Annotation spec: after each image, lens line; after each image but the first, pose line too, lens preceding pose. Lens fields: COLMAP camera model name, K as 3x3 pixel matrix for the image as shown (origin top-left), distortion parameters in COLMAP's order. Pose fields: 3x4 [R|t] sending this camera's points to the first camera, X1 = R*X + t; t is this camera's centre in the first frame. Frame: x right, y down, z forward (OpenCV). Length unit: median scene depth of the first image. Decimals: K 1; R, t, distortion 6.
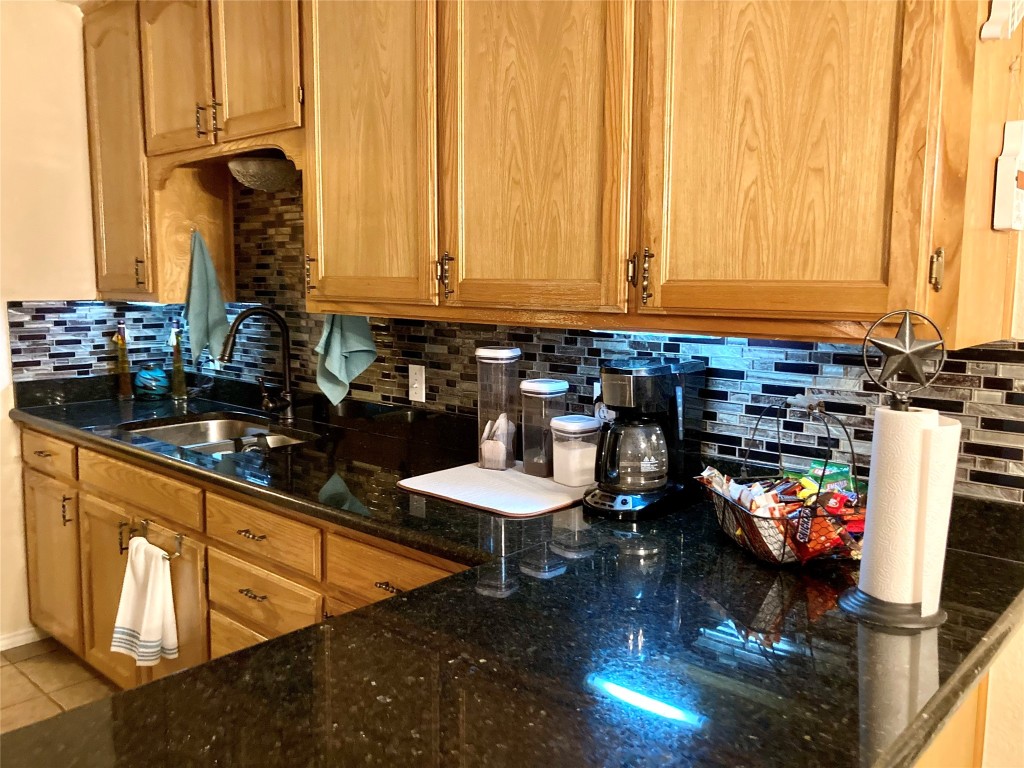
lens RADIAL K [[835.9, 0, 510.4], [0, 835.9, 379.7], [0, 0, 1]] dist [0.038178, -0.065426]
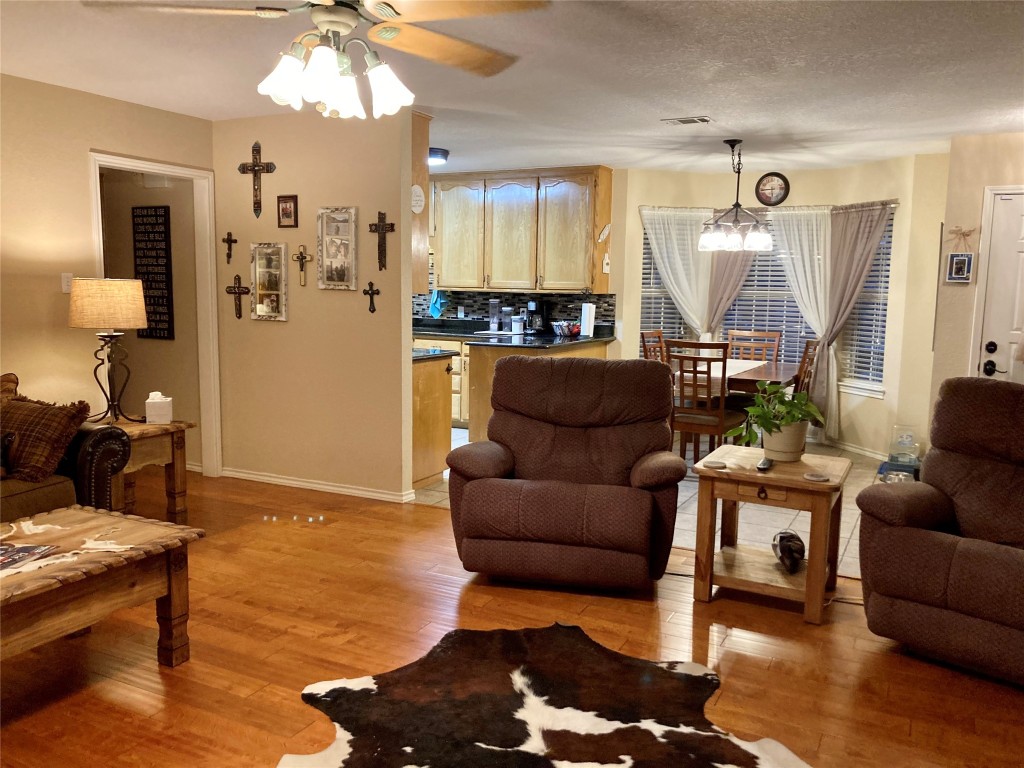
lens RADIAL K [[835.9, 0, 513.1], [0, 835.9, 386.3], [0, 0, 1]] dist [0.038178, -0.065426]
pose [[0.966053, -0.024507, 0.257179, -0.889905], [0.023592, 0.999700, 0.006642, 0.324466], [-0.257264, -0.000349, 0.966341, -2.589637]]
